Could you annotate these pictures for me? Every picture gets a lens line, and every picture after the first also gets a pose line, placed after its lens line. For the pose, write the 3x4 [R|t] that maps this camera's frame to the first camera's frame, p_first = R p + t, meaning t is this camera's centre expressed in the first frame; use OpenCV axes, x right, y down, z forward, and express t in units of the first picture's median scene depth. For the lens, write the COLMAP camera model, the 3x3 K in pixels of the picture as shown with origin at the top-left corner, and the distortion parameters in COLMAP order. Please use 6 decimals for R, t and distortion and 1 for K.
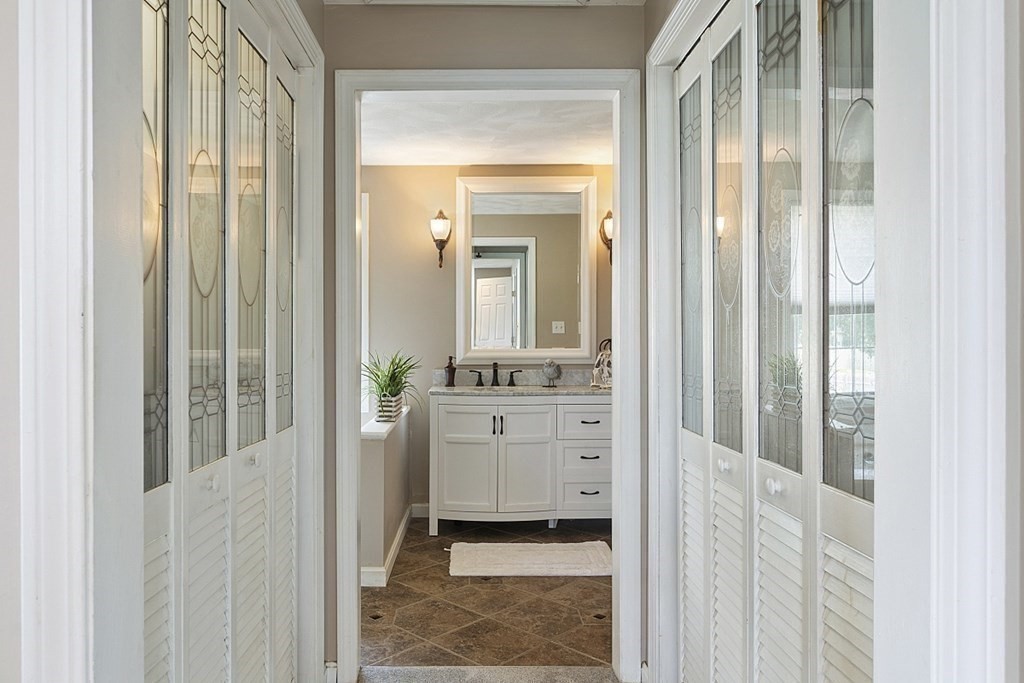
lens RADIAL K [[512.6, 0, 511.0], [0, 512.6, 341.4], [0, 0, 1]] dist [-0.000089, 0.000030]
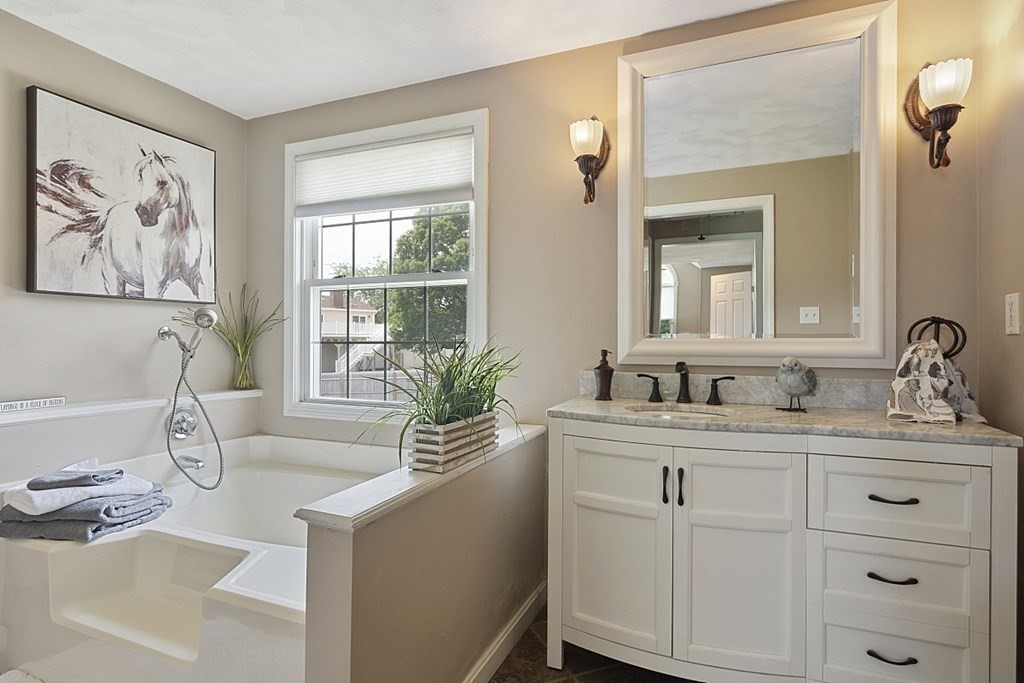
lens RADIAL K [[512.6, 0, 509.7], [0, 512.6, 336.2], [0, 0, 1]] dist [-0.000089, 0.000030]
pose [[0.906677, 0.000721, -0.421825, 0.035449], [-0.002534, 0.999990, -0.003737, 0.015500], [0.421818, 0.004457, 0.906670, 0.403569]]
